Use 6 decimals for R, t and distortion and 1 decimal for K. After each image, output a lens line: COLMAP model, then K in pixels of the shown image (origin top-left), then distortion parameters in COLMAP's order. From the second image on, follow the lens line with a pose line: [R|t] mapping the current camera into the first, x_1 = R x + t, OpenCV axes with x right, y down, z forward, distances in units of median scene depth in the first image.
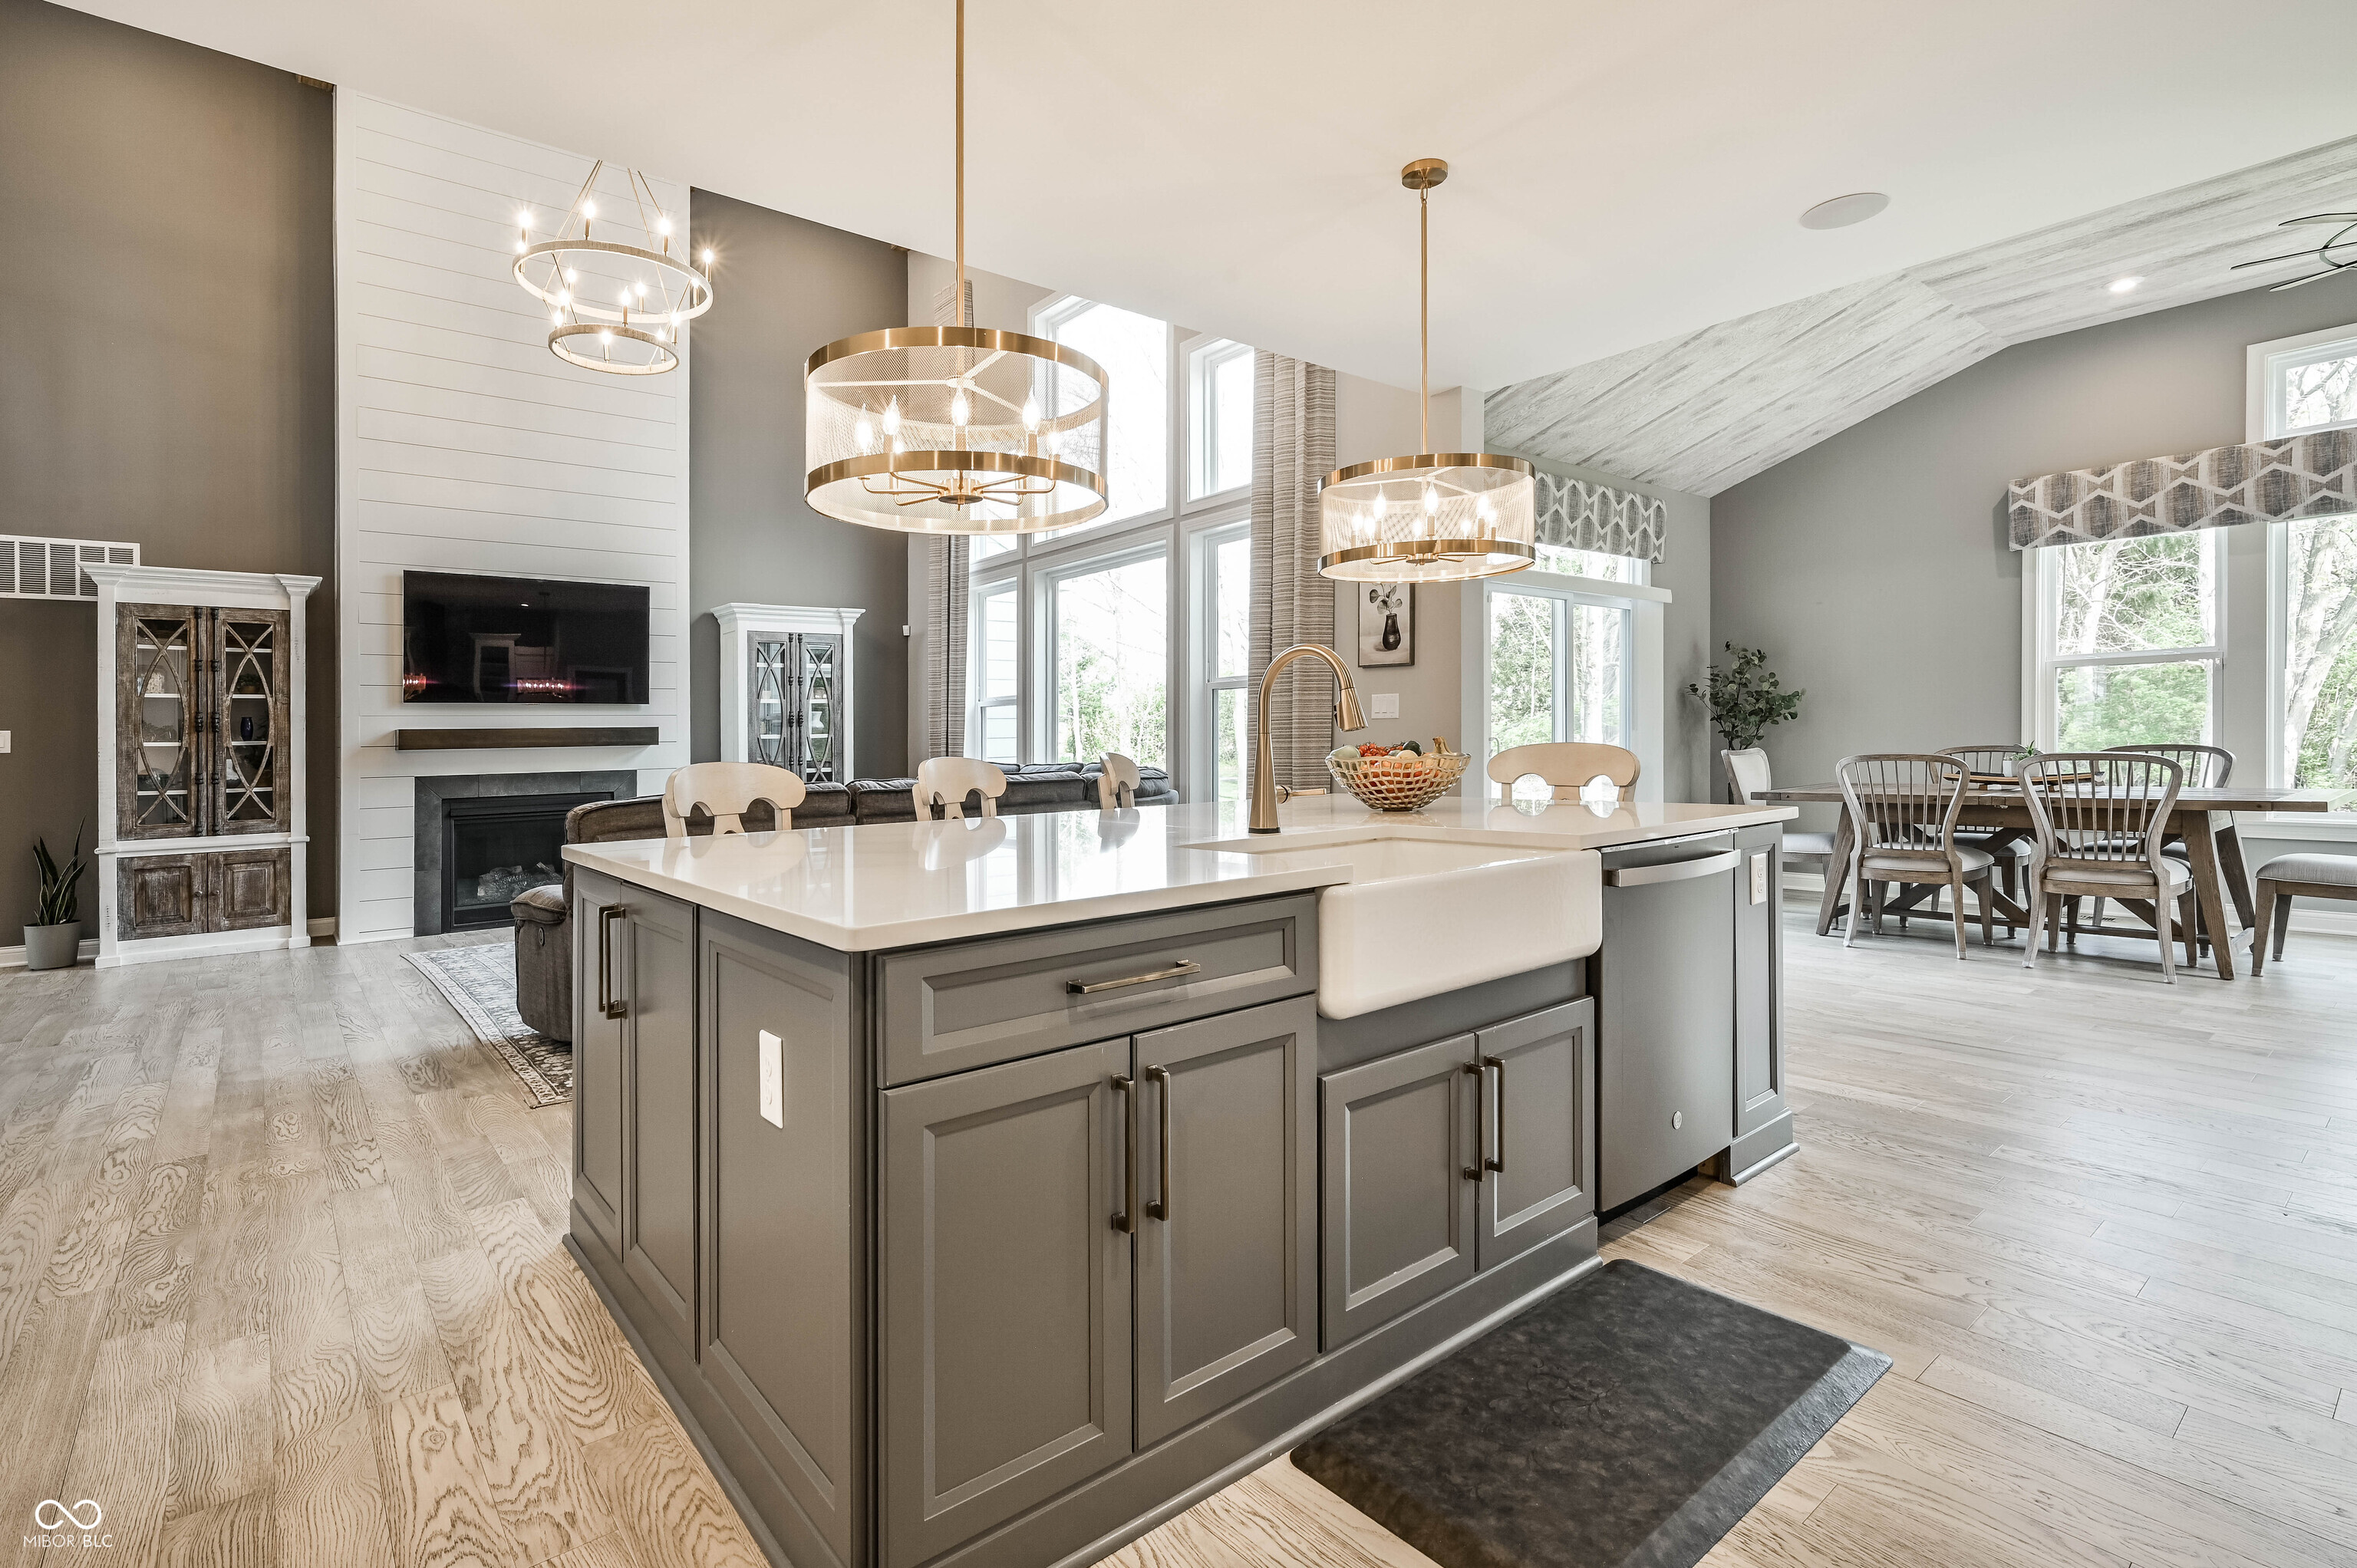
lens RADIAL K [[1122.6, 0, 1162.9], [0, 1122.6, 724.4], [0, 0, 1]] dist [-0.002879, 0.001565]
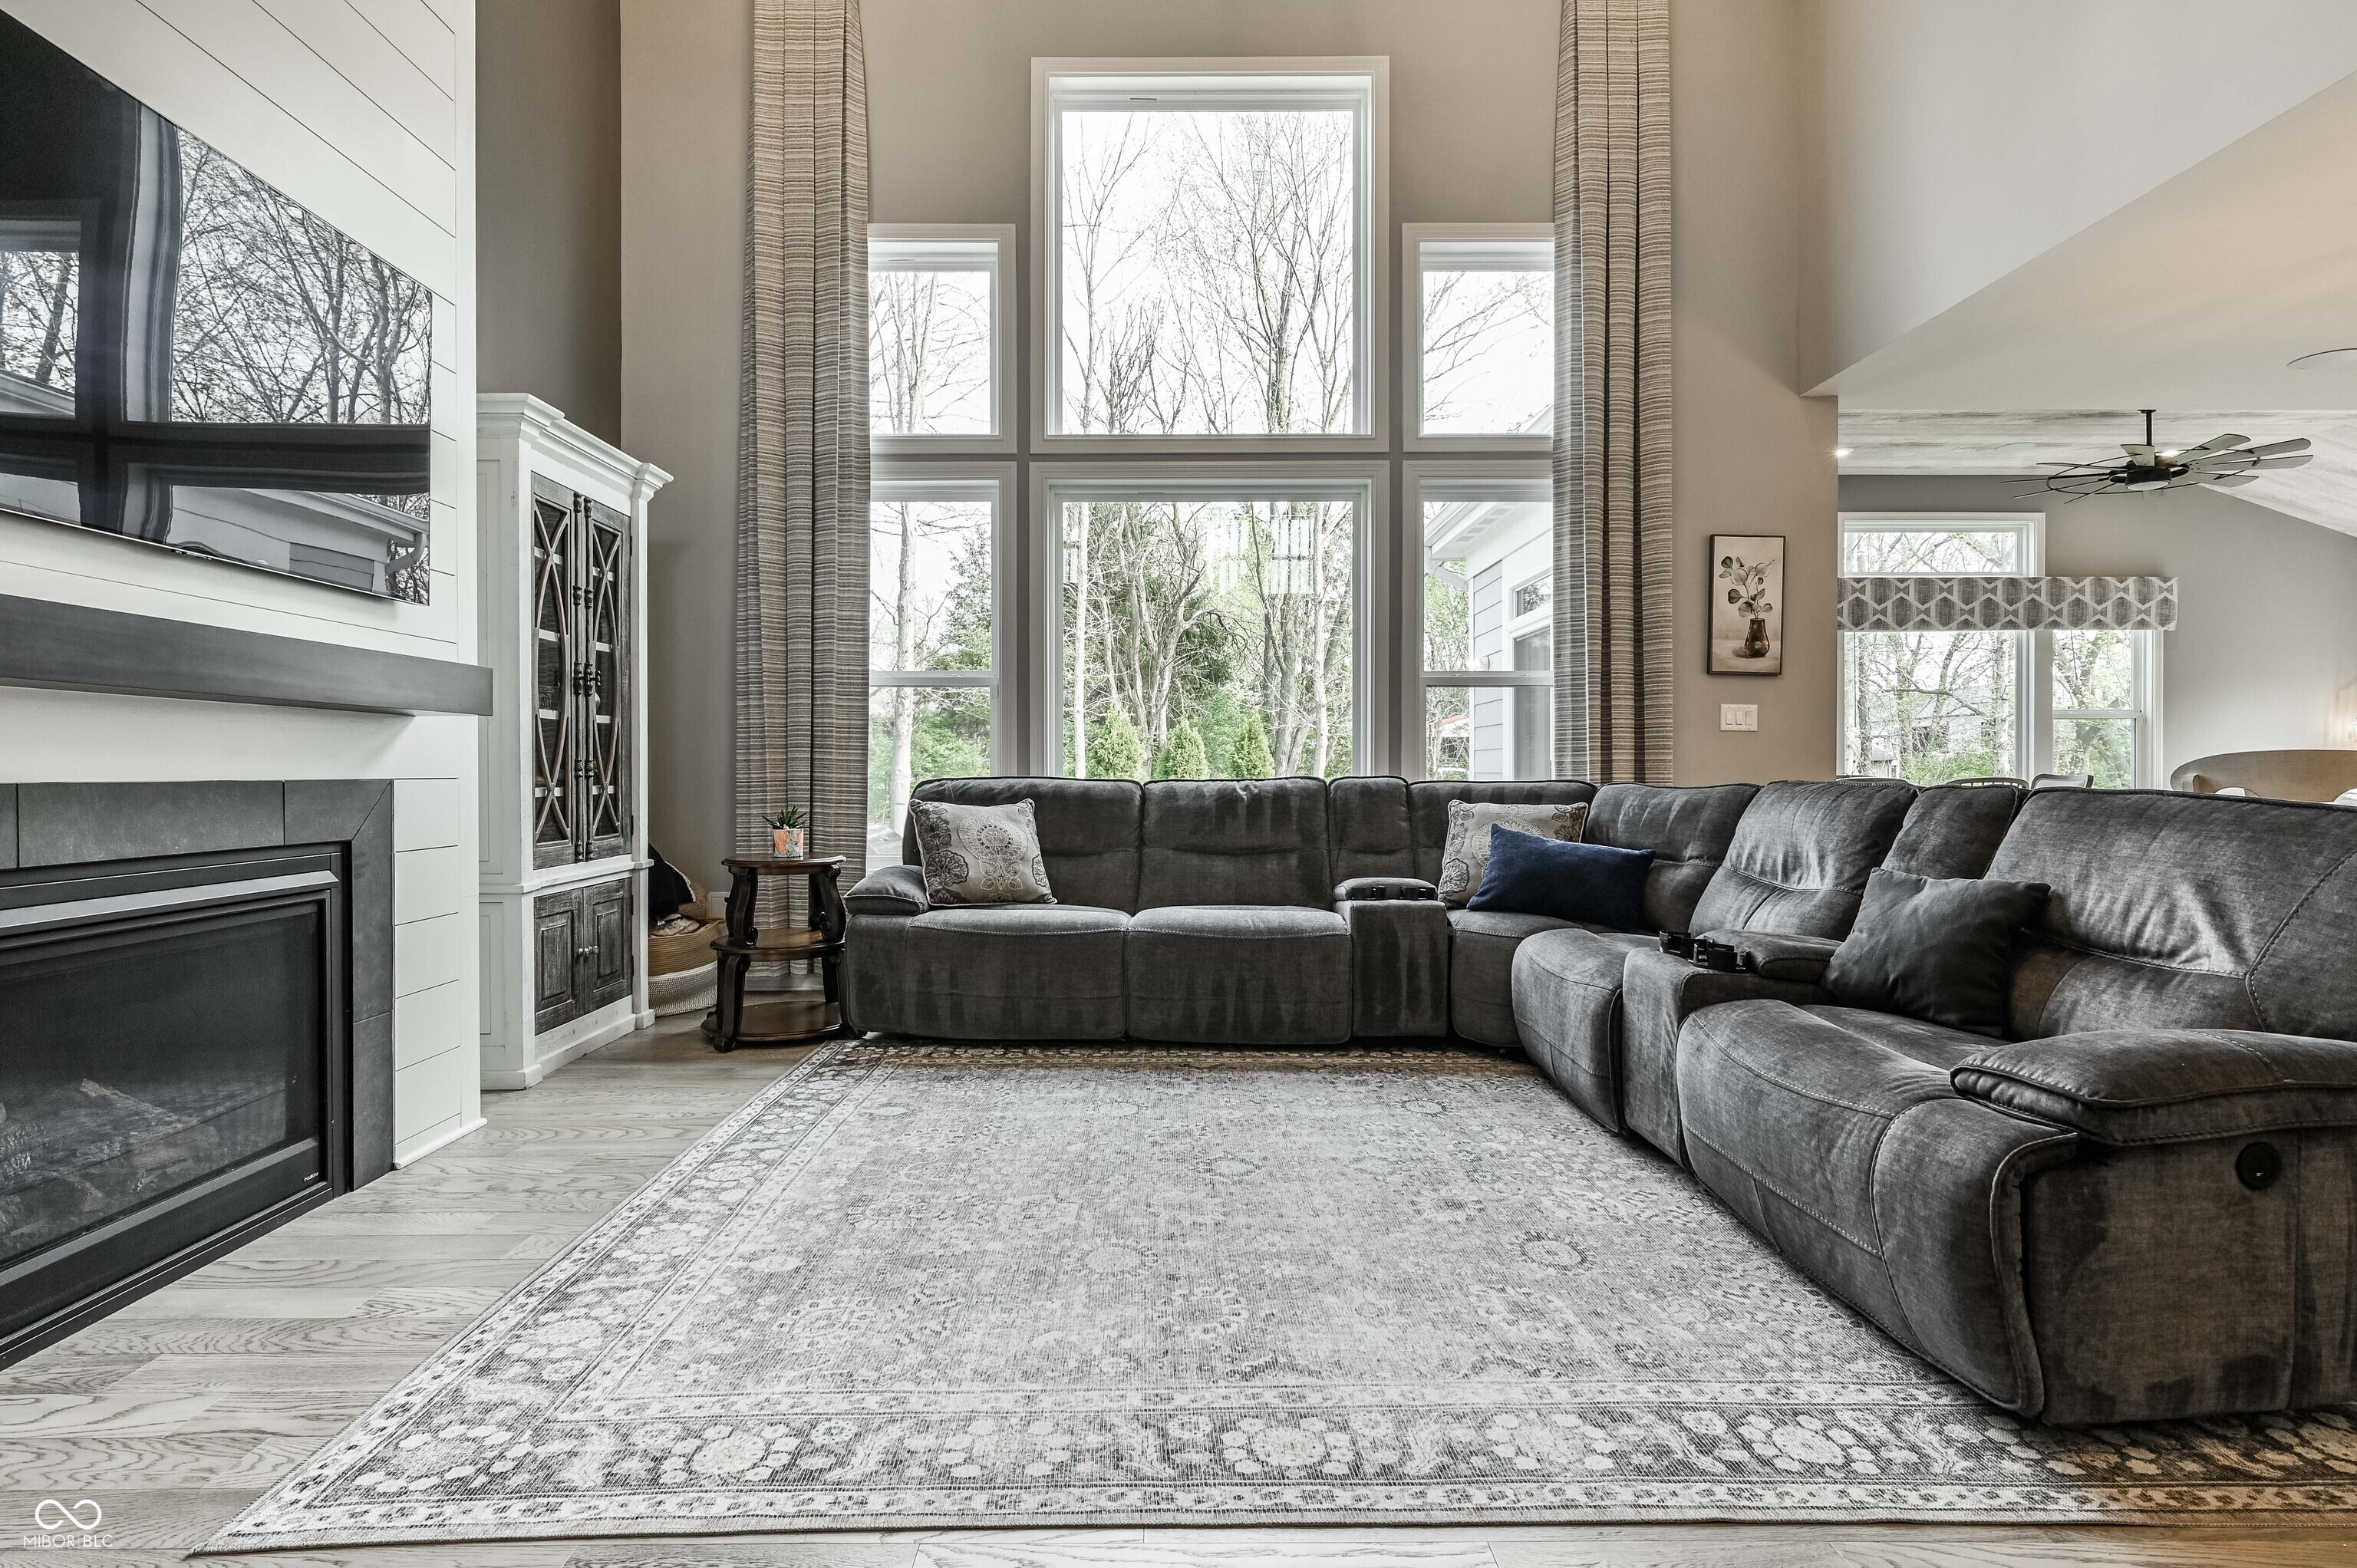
lens RADIAL K [[1122.6, 0, 1176.9], [0, 1122.6, 777.8], [0, 0, 1]] dist [-0.002879, 0.001565]
pose [[0.627312, 0.015467, 0.778614, -0.793036], [-0.025251, 0.999681, 0.000485, 0.044137], [-0.778359, -0.019965, 0.627502, 0.757818]]
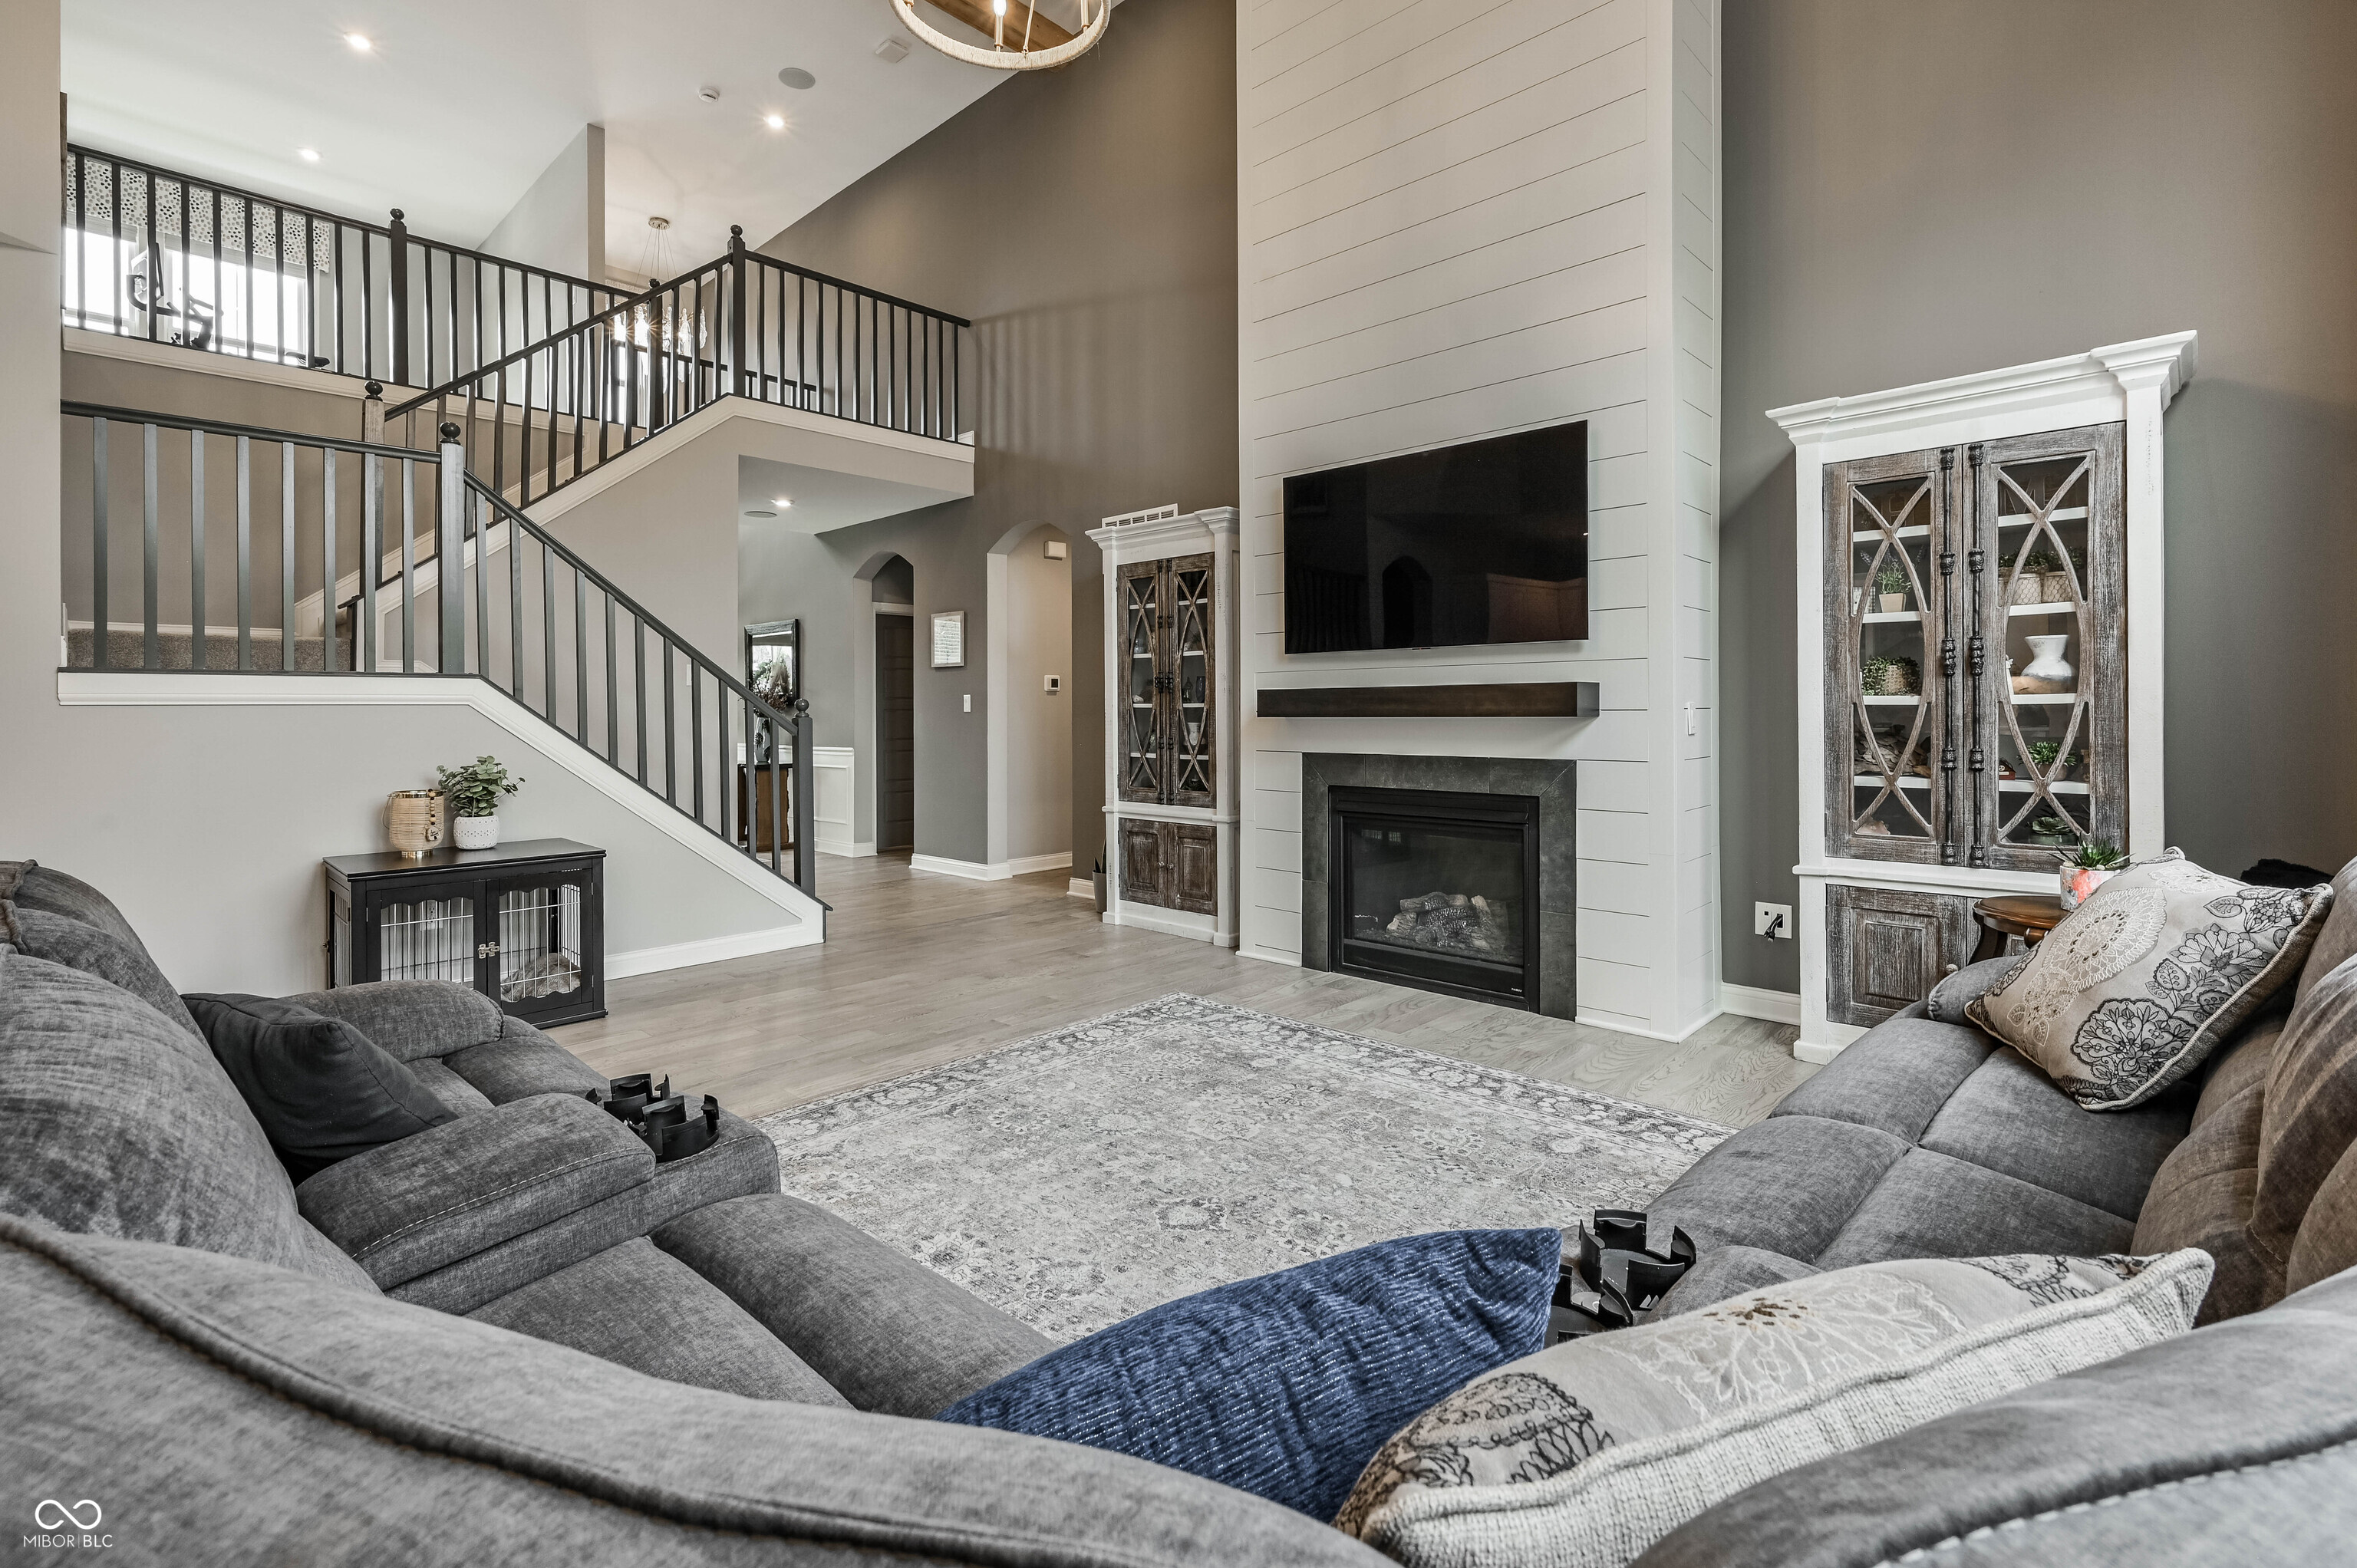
lens RADIAL K [[1071.6, 0, 1192.1], [0, 1071.6, 717.5], [0, 0, 1]] dist [-0.001195, 0.001973]
pose [[0.132289, 0.031333, -0.990716, 0.033256], [0.020660, 0.999196, 0.034360, -0.003242], [0.990996, -0.025013, 0.131535, 0.993971]]
